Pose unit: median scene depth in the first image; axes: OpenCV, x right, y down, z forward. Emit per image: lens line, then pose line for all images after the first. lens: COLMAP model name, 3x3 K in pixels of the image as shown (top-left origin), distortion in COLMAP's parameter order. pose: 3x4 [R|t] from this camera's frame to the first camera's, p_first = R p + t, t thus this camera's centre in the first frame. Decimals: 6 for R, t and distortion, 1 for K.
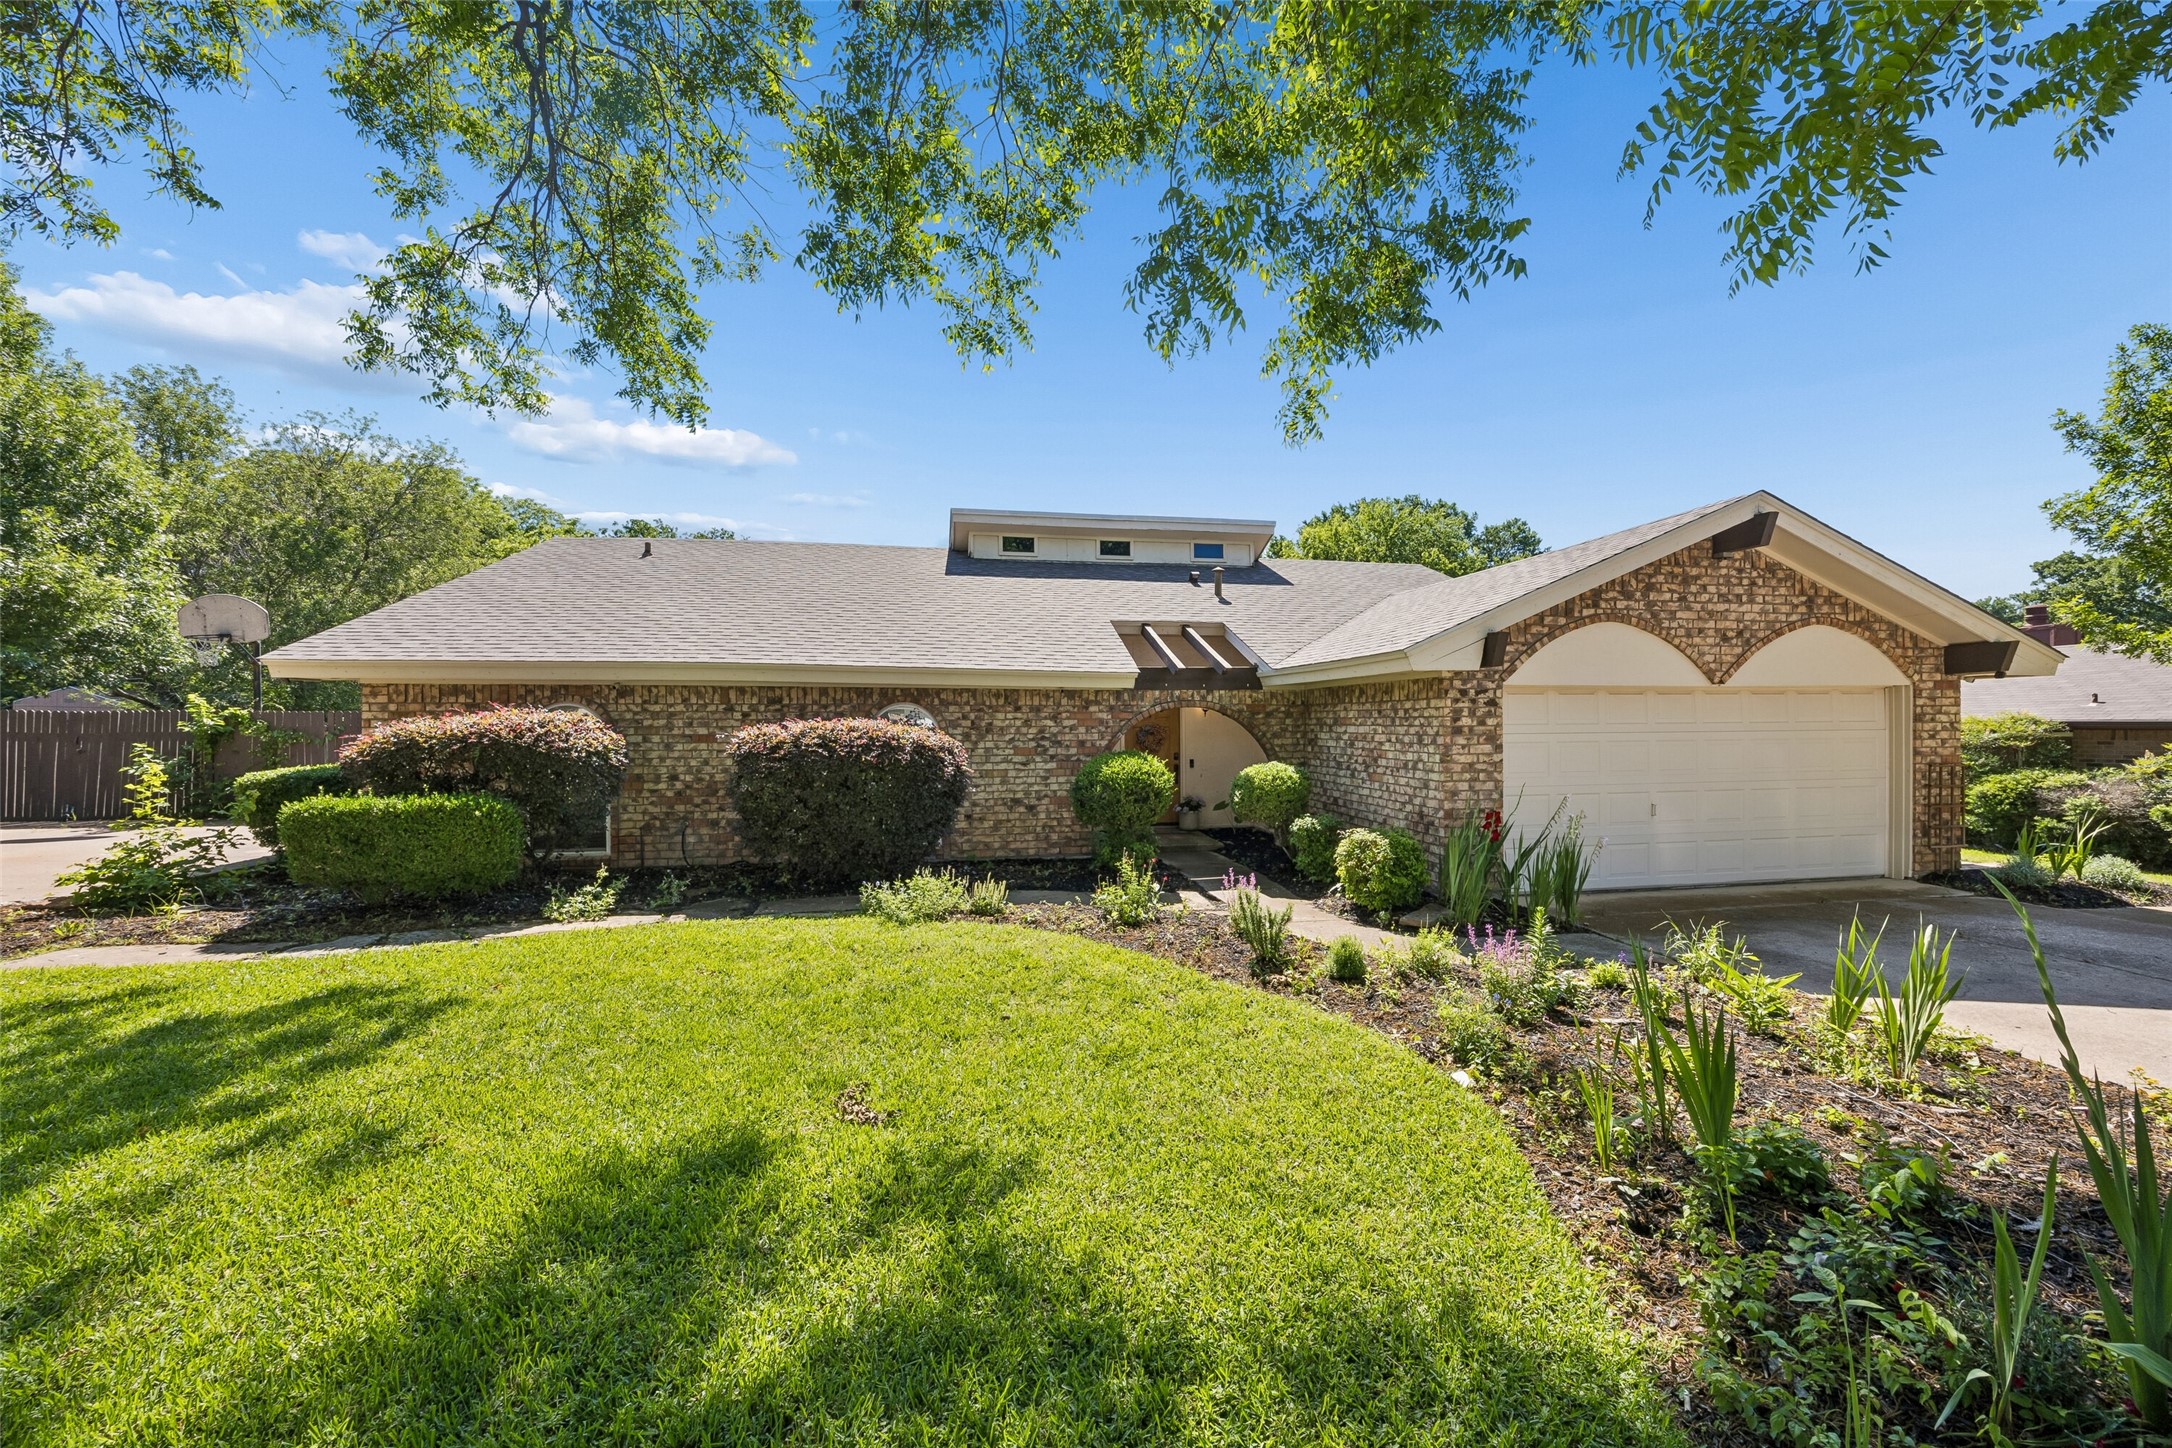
lens RADIAL K [[845.3, 0, 1088.5], [0, 845.3, 728.6], [0, 0, 1]] dist [-0.006402, -0.000105]
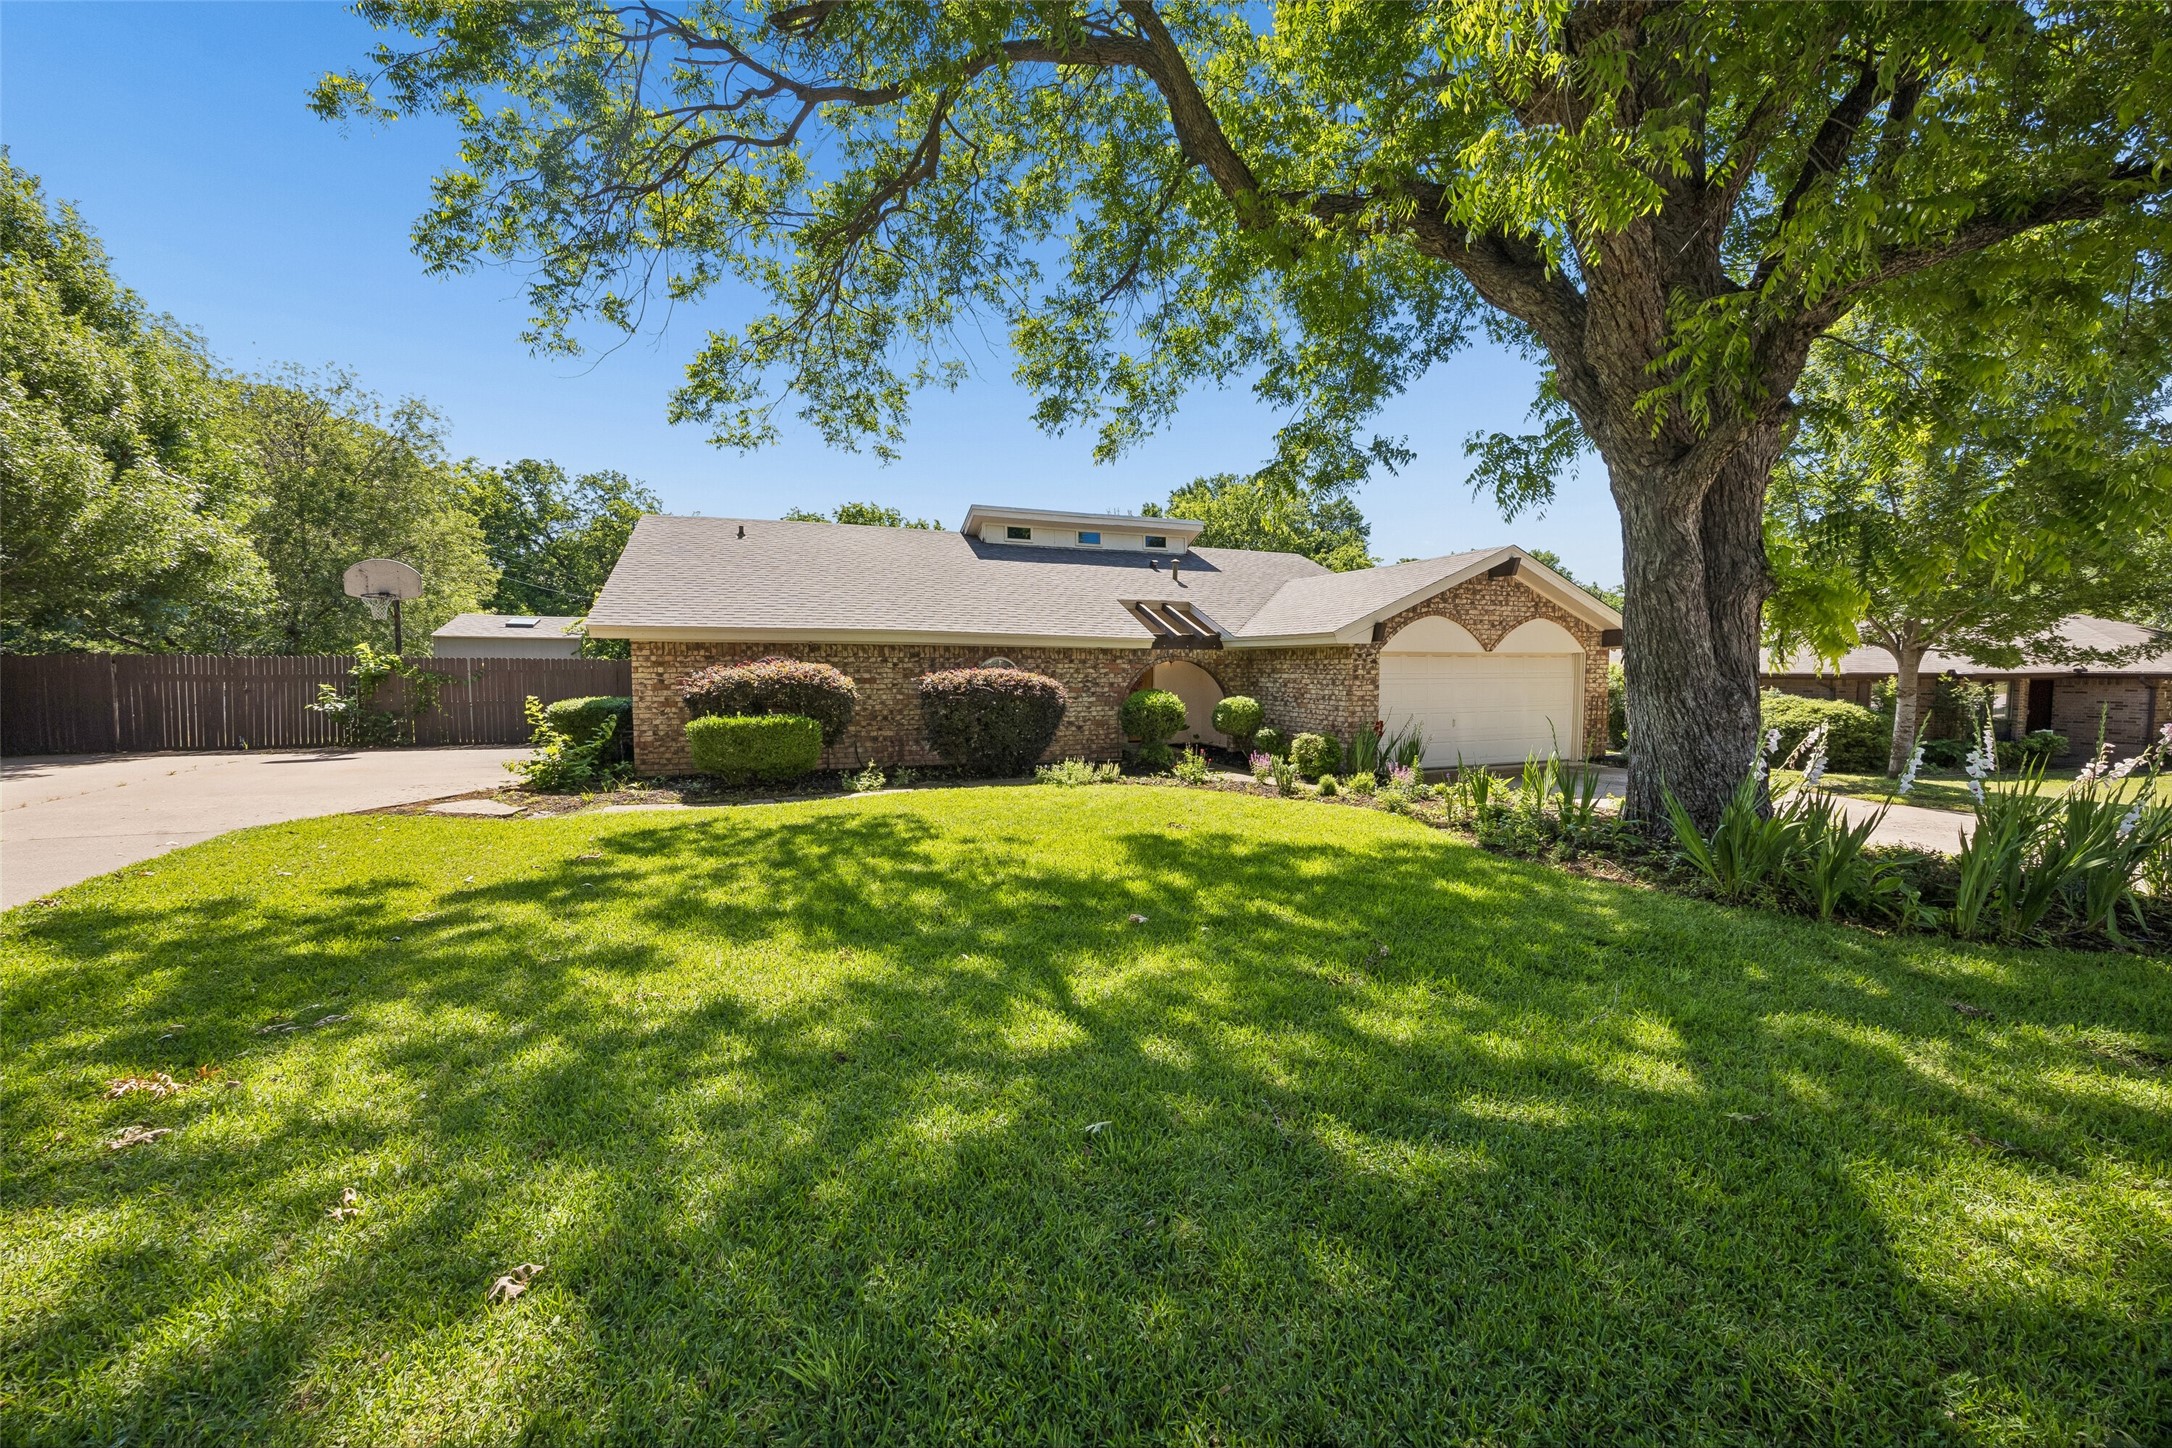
lens RADIAL K [[845.3, 0, 1083.8], [0, 845.3, 719.4], [0, 0, 1]] dist [-0.006402, -0.000105]
pose [[0.981379, -0.006783, 0.191963, -0.424863], [-0.004111, 0.998406, 0.056296, -0.006035], [-0.192039, -0.056036, 0.979786, -0.576032]]
